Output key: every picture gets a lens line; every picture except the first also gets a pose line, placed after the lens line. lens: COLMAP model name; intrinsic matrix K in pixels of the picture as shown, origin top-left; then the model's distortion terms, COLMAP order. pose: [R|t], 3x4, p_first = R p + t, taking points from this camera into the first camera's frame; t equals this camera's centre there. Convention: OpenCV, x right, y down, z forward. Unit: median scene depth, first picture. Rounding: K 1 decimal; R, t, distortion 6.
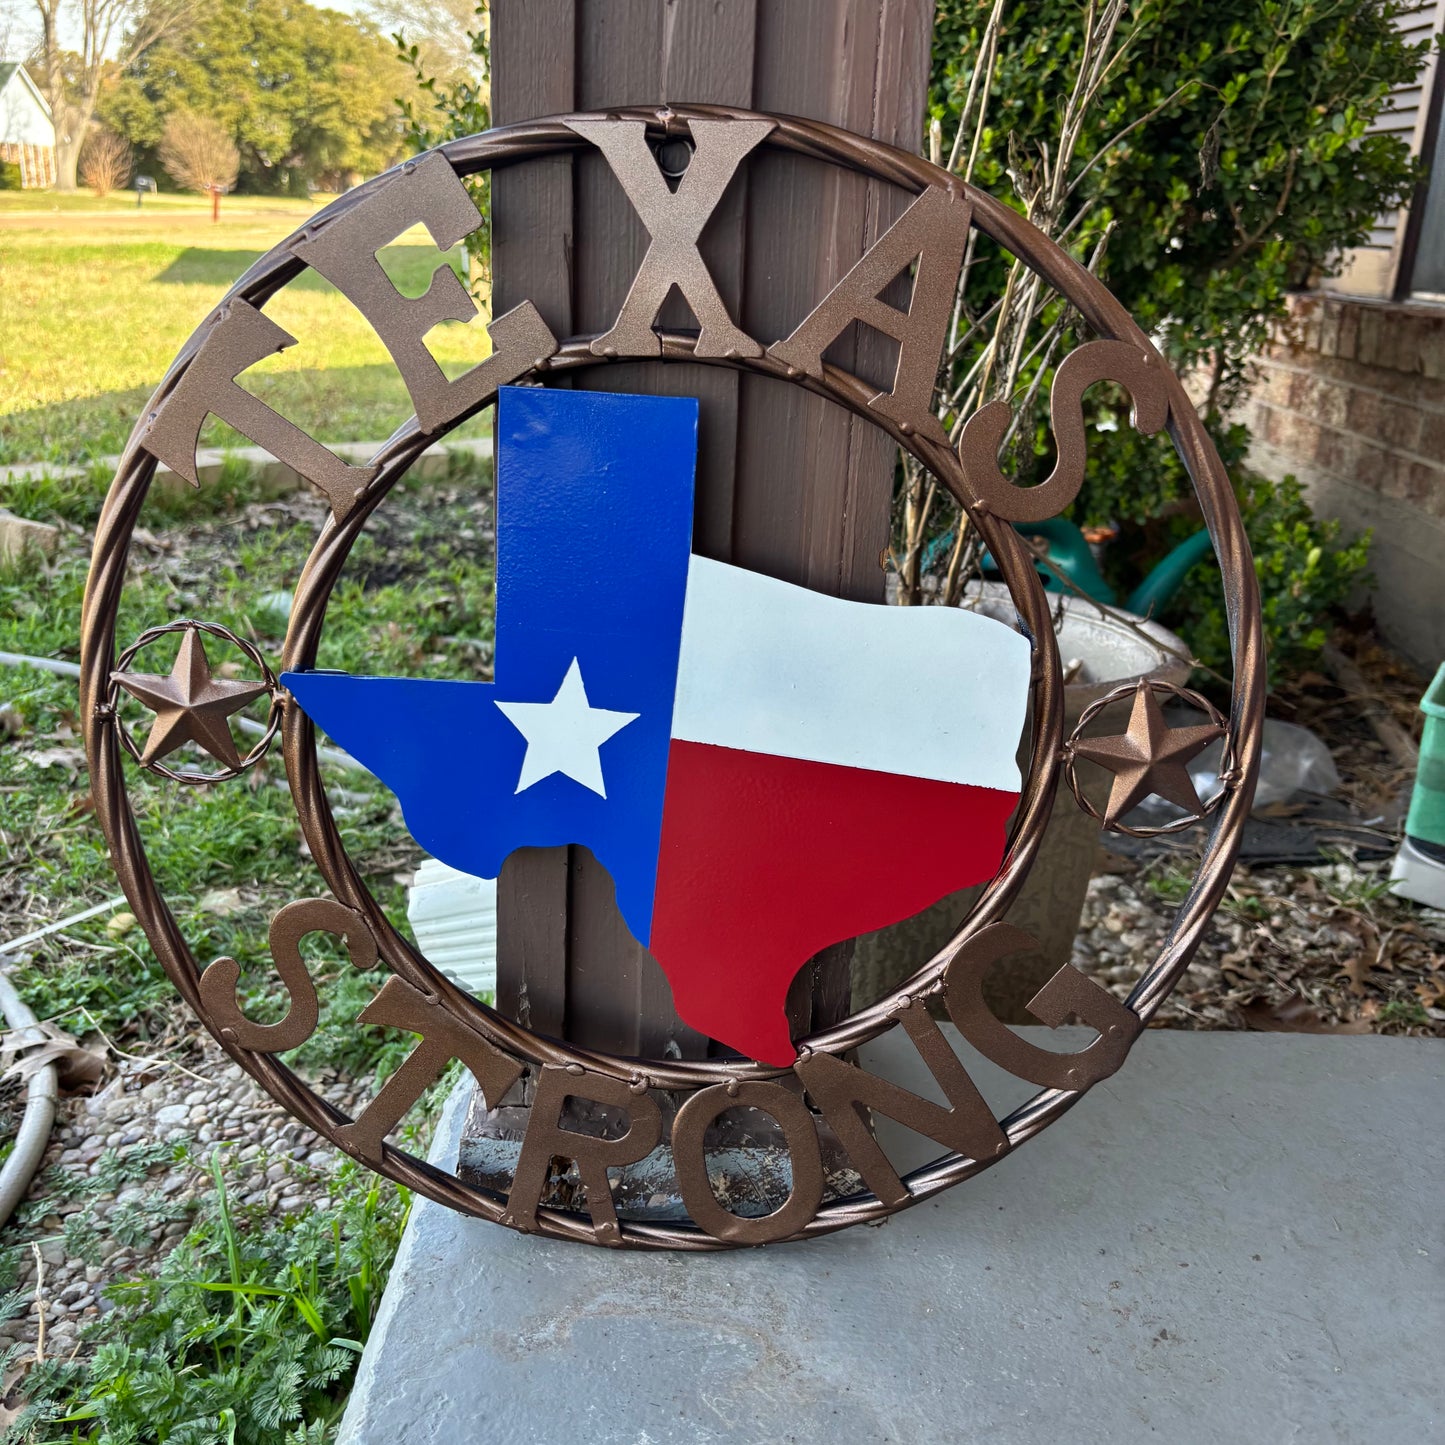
lens RADIAL K [[1478.2, 0, 755.4], [0, 1478.2, 690.8], [0, 0, 1]] dist [0.001674, 0.032318]
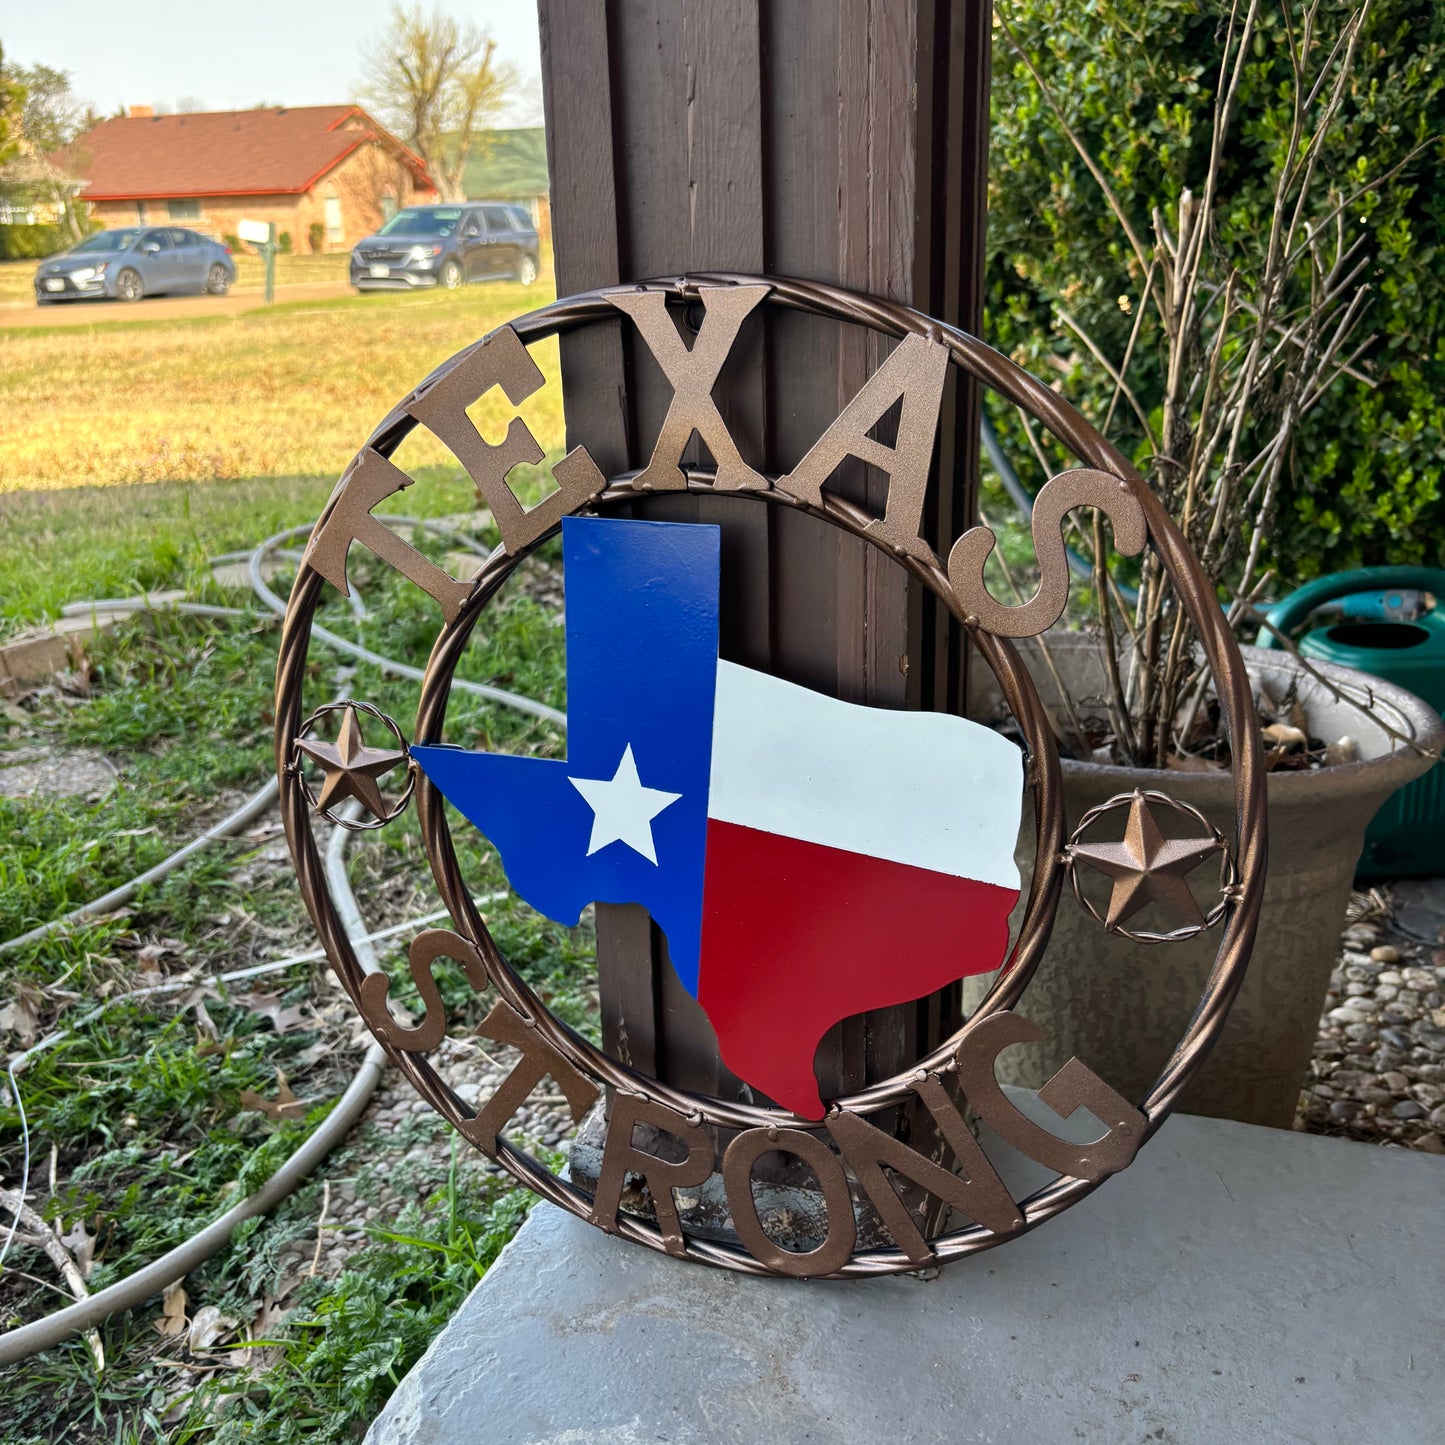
lens RADIAL K [[1478.0, 0, 728.9], [0, 1478.0, 712.8], [0, 0, 1]] dist [0.026639, -0.022277]
pose [[0.938447, 0.040010, -0.343097, 0.318913], [-0.039491, 0.999184, 0.008503, -0.054531], [0.343158, 0.005569, 0.939261, -0.060346]]
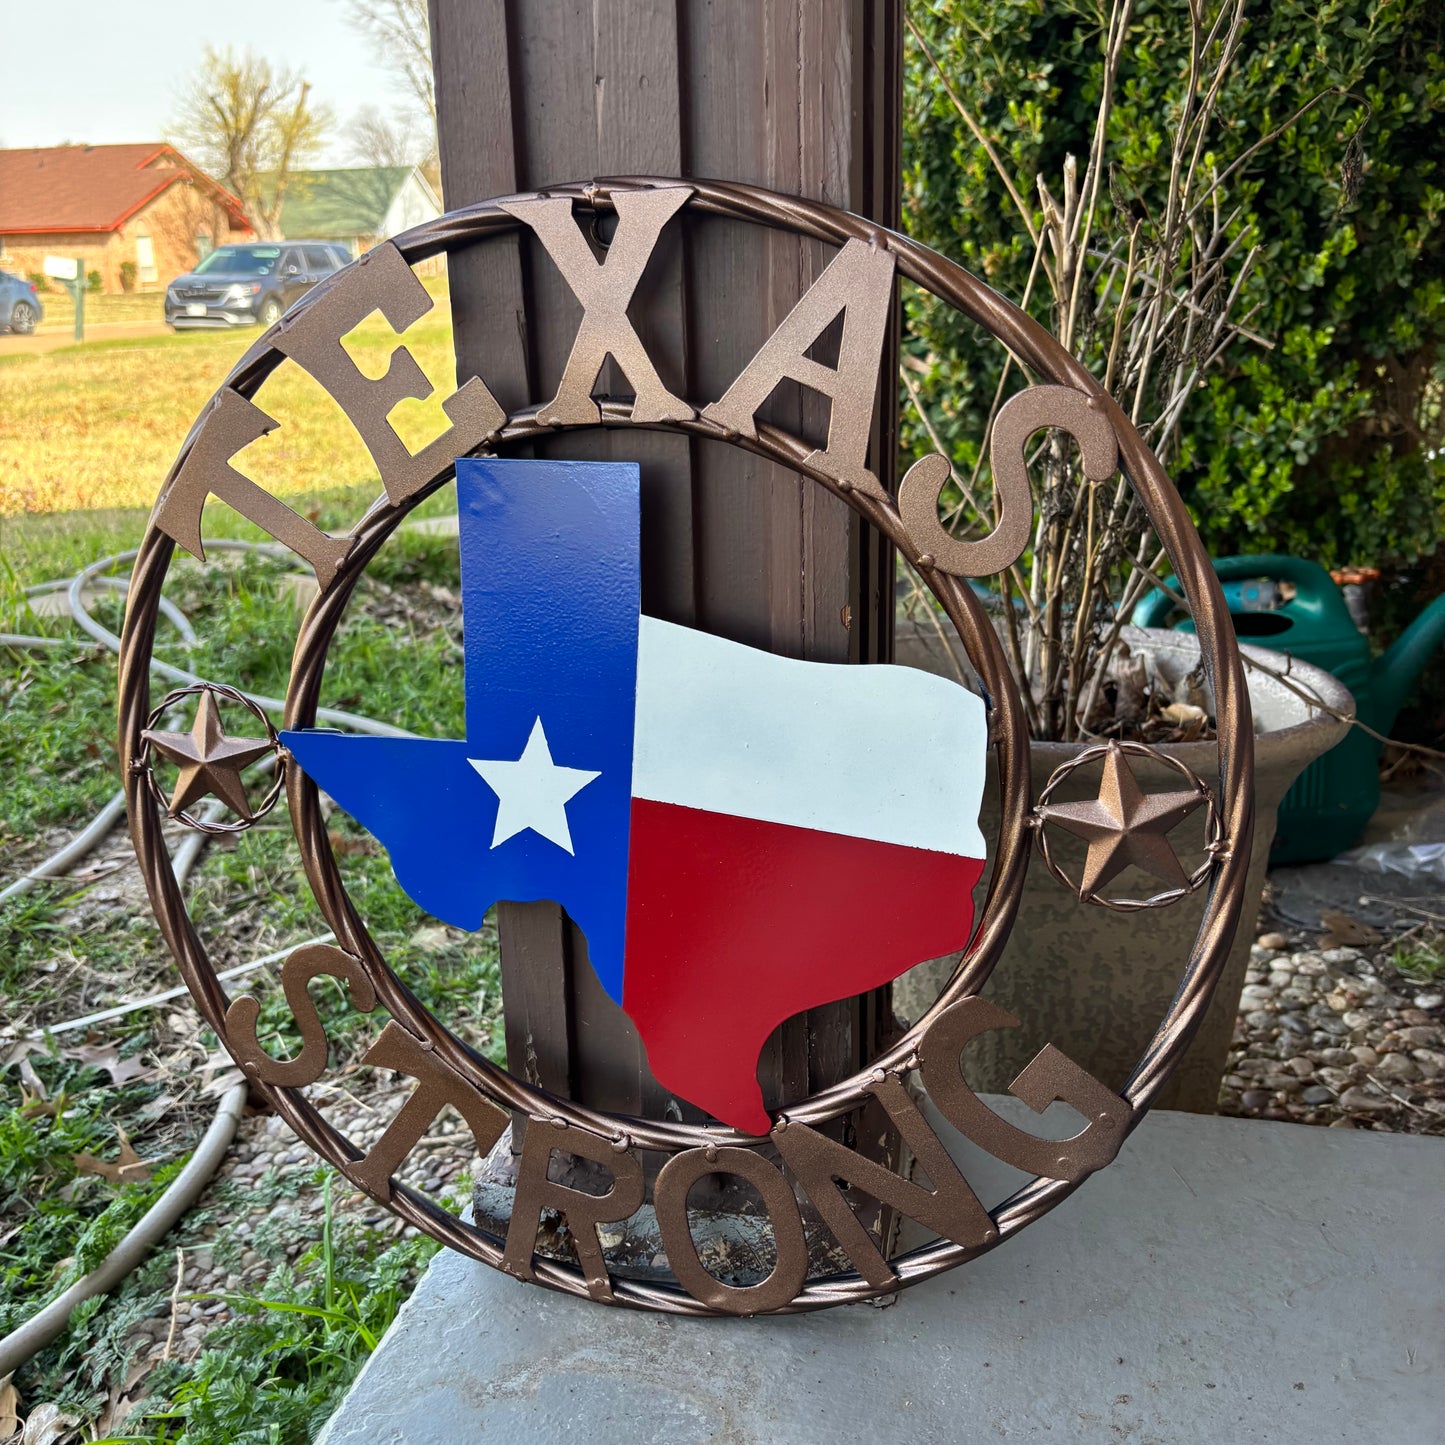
lens RADIAL K [[1481.2, 0, 731.5], [0, 1481.2, 689.4], [0, 0, 1]] dist [0.013700, 0.009407]
pose [[0.971193, -0.002385, -0.238281, 0.231190], [-0.005392, 0.999474, -0.031979, -0.008789], [0.238232, 0.032343, 0.970670, 0.029439]]
